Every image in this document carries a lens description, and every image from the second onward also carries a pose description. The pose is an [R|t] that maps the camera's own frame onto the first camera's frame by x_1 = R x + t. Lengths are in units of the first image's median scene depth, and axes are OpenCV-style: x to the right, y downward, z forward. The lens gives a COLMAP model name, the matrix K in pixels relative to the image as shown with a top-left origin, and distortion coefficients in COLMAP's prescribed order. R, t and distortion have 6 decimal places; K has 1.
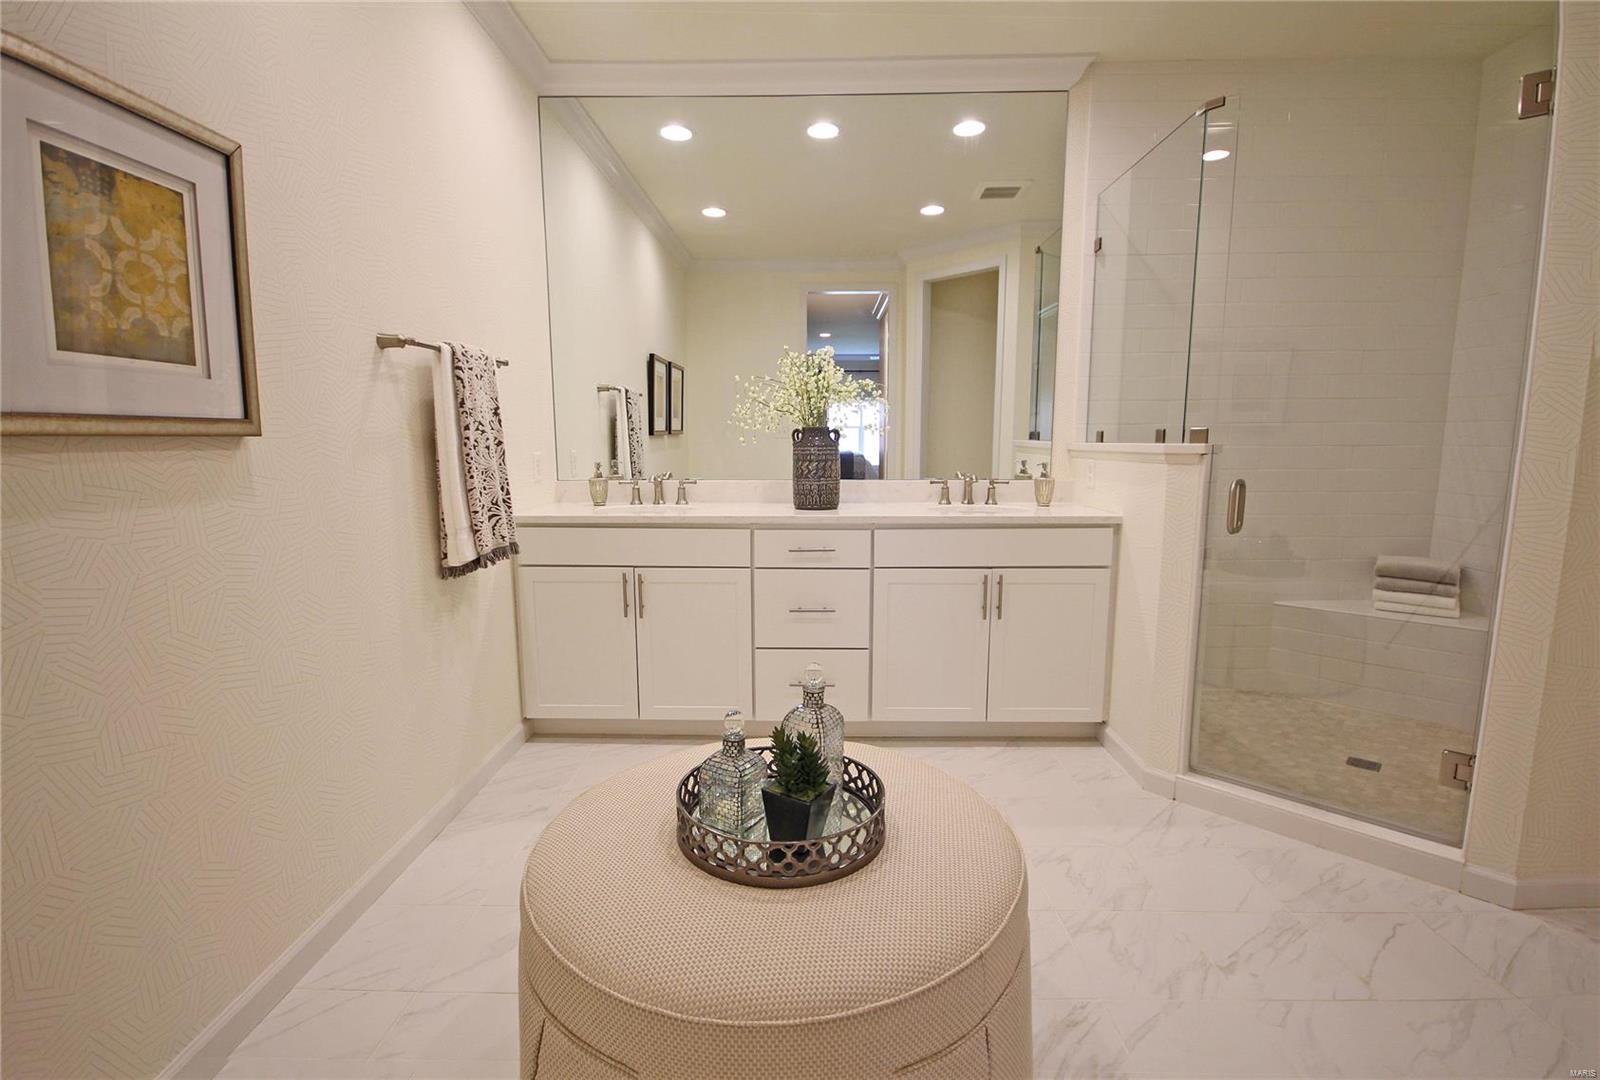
lens RADIAL K [[735.5, 0, 800.0], [0, 735.5, 540.0], [0, 0, 1]] dist [0.000405, -0.000323]
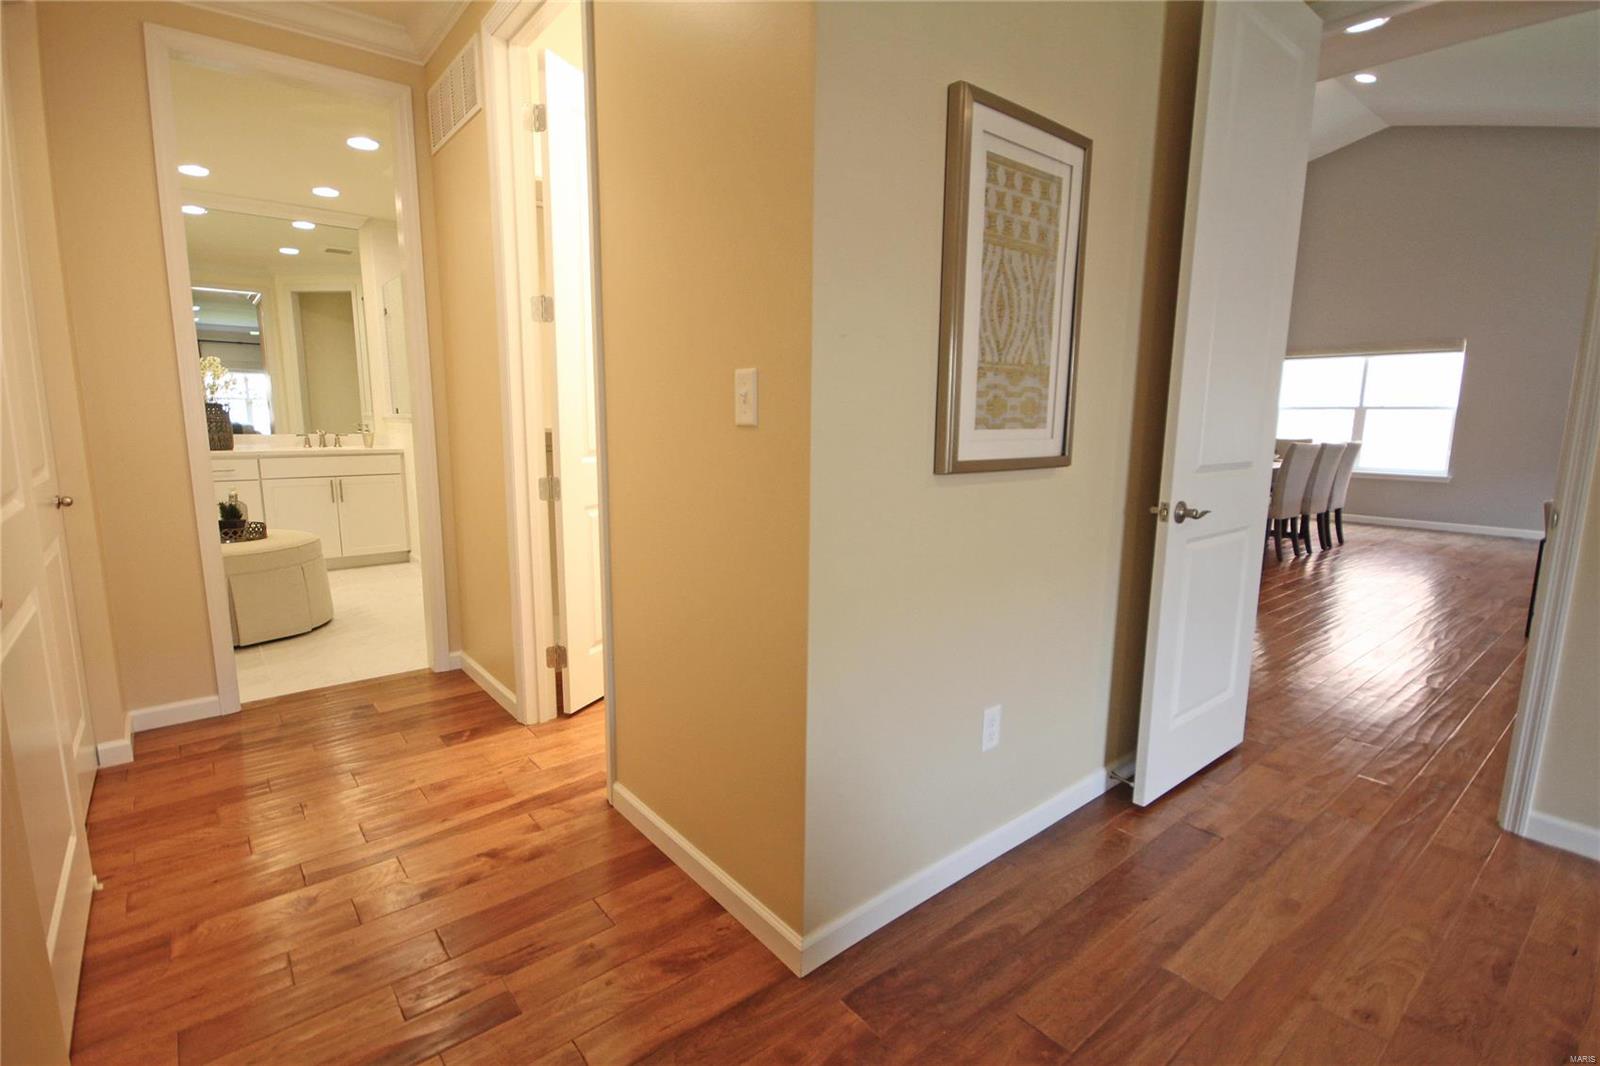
lens RADIAL K [[737.1, 0, 804.6], [0, 737.1, 533.2], [0, 0, 1]] dist [0.009260, -0.008610]
pose [[0.755821, -0.099857, 0.647119, -0.079011], [0.077290, 0.994999, 0.063265, 0.144761], [-0.650200, 0.002198, 0.759760, -1.206608]]
